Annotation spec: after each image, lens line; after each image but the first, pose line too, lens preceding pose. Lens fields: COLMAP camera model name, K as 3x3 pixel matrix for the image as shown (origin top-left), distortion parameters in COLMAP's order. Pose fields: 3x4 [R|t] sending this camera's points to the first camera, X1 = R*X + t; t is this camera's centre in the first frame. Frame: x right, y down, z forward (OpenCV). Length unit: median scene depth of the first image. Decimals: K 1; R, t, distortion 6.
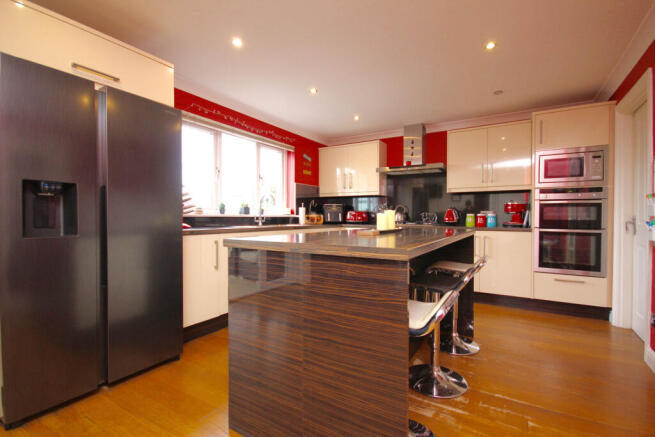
lens RADIAL K [[305.1, 0, 325.5], [0, 305.1, 218.8], [0, 0, 1]] dist [-0.005039, -0.000336]
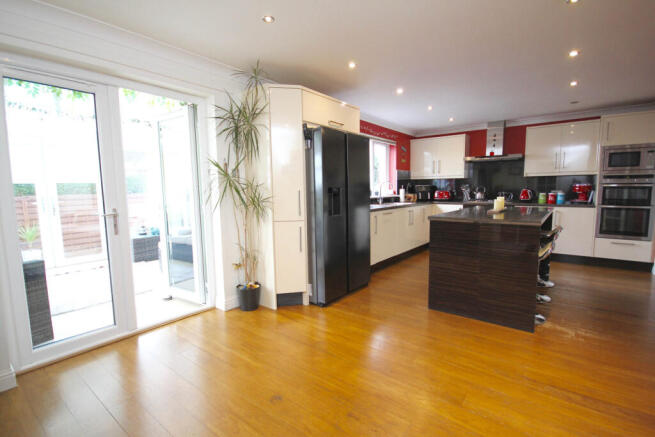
lens RADIAL K [[305.1, 0, 330.1], [0, 305.1, 220.5], [0, 0, 1]] dist [-0.005039, -0.000336]
pose [[0.993053, -0.003980, -0.117599, -0.257209], [0.015479, 0.995161, 0.097030, -0.039883], [0.116644, -0.098176, 0.988309, -0.369569]]
